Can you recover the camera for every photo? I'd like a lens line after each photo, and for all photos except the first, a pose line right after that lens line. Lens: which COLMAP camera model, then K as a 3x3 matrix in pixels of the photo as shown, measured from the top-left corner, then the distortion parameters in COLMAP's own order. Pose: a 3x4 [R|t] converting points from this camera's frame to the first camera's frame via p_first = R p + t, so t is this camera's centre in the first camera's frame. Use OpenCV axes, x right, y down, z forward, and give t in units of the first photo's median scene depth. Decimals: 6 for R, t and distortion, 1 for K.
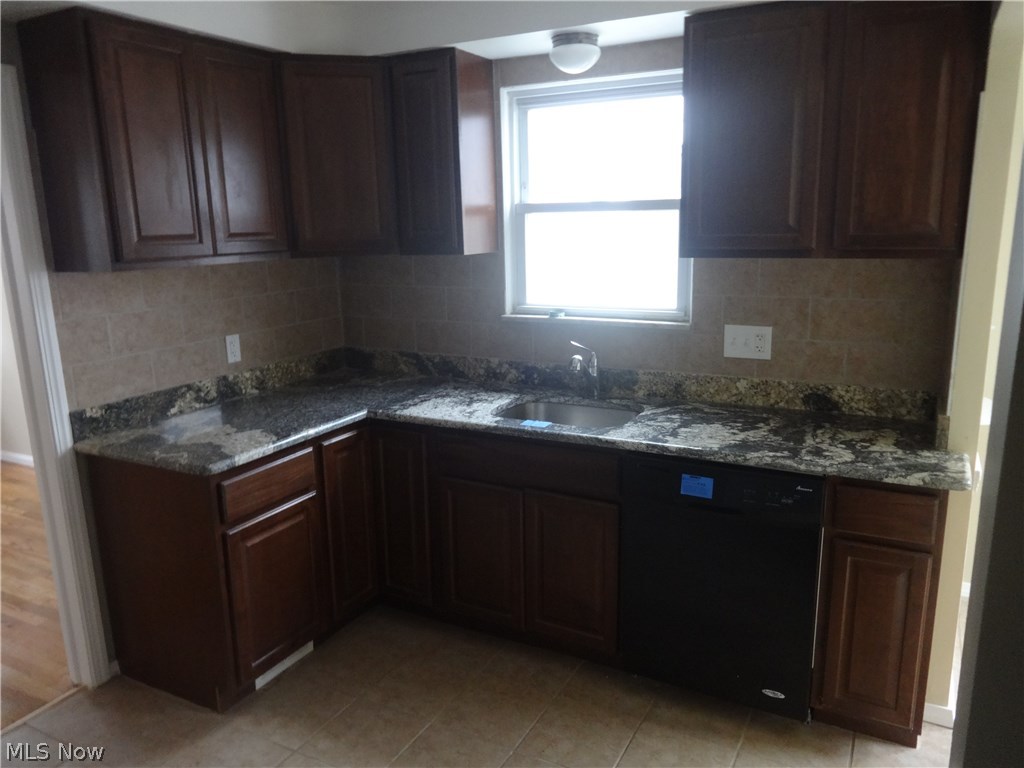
lens RADIAL K [[766.1, 0, 509.0], [0, 766.1, 393.0], [0, 0, 1]] dist [-0.004660, 0.001722]
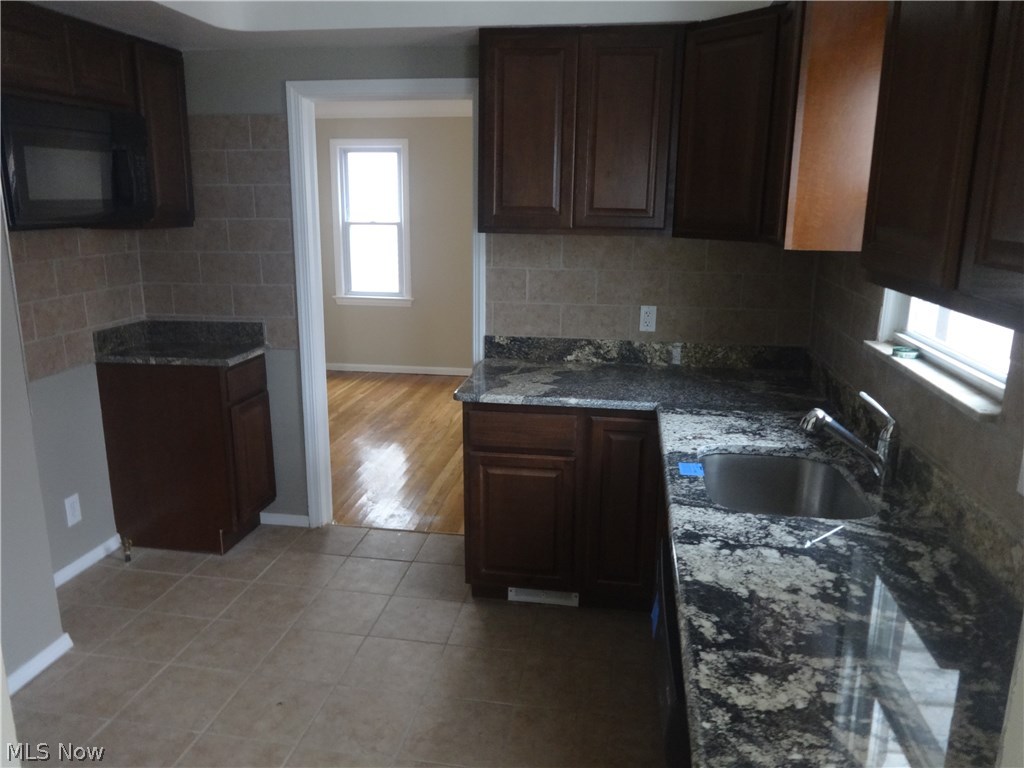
lens RADIAL K [[766.1, 0, 517.3], [0, 766.1, 389.6], [0, 0, 1]] dist [-0.004660, 0.001722]
pose [[0.338628, 0.257659, -0.904955, 0.651826], [-0.230053, 0.955258, 0.185897, -0.139524], [0.912363, 0.145238, 0.382753, 0.522495]]
